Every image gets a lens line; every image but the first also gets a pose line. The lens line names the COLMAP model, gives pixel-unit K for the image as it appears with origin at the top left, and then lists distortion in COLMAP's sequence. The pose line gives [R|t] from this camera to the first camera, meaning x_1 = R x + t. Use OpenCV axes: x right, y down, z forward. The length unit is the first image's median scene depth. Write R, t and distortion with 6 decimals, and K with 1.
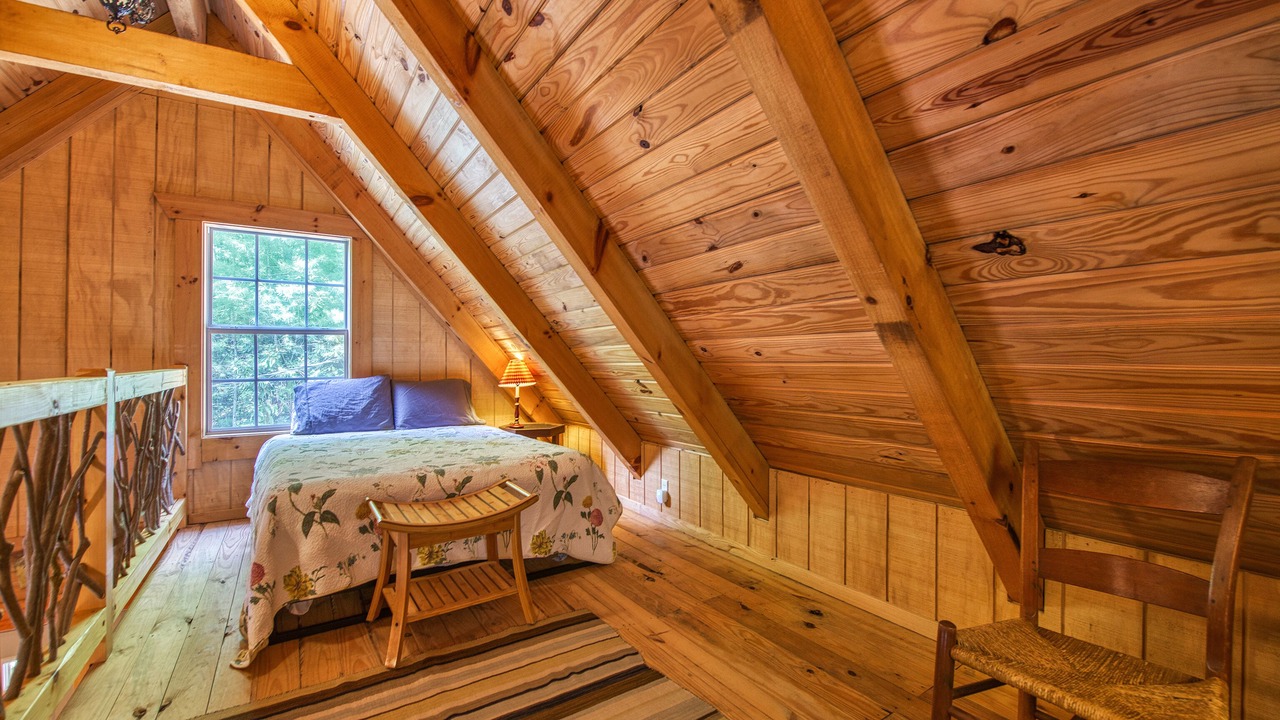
lens RADIAL K [[522.7, 0, 640.2], [0, 522.7, 354.1], [0, 0, 1]] dist [-0.002199, -0.004905]
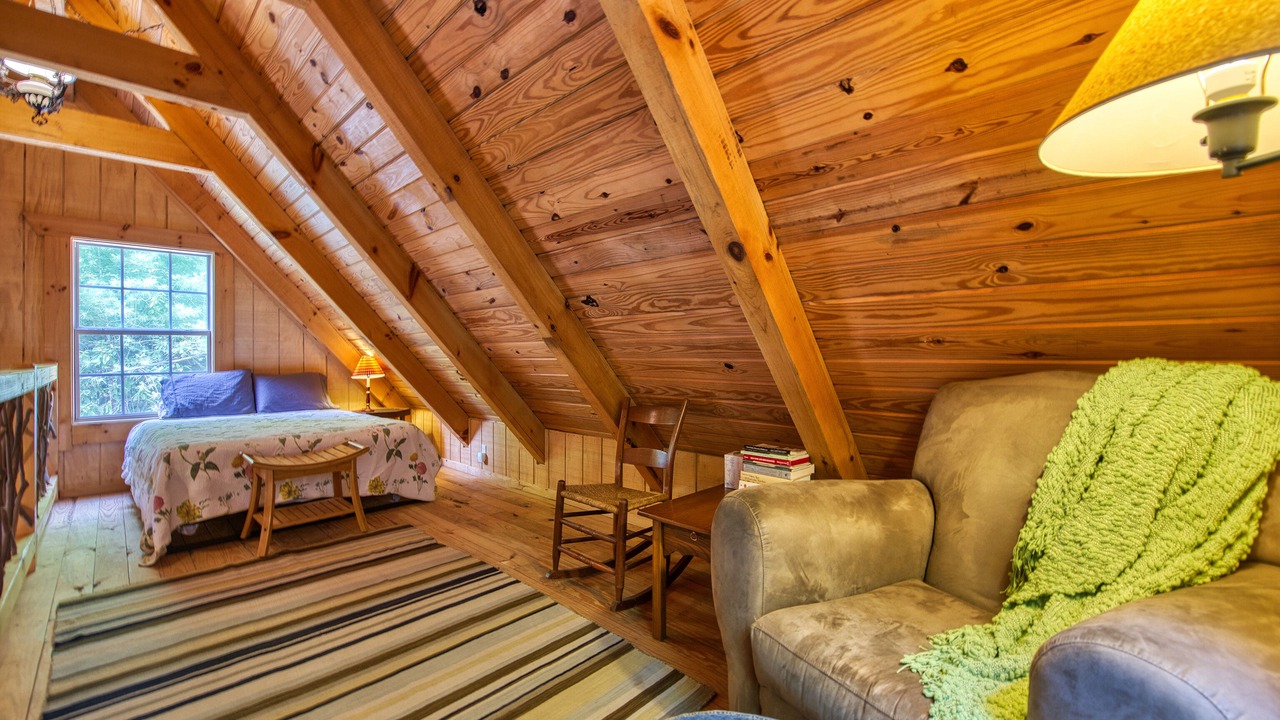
lens RADIAL K [[522.7, 0, 640.2], [0, 522.7, 354.1], [0, 0, 1]] dist [-0.002199, -0.004905]
pose [[0.978046, -0.002003, 0.208379, 0.204831], [0.000062, 0.999957, 0.009319, -0.008000], [-0.208389, -0.009102, 0.978004, -0.505421]]
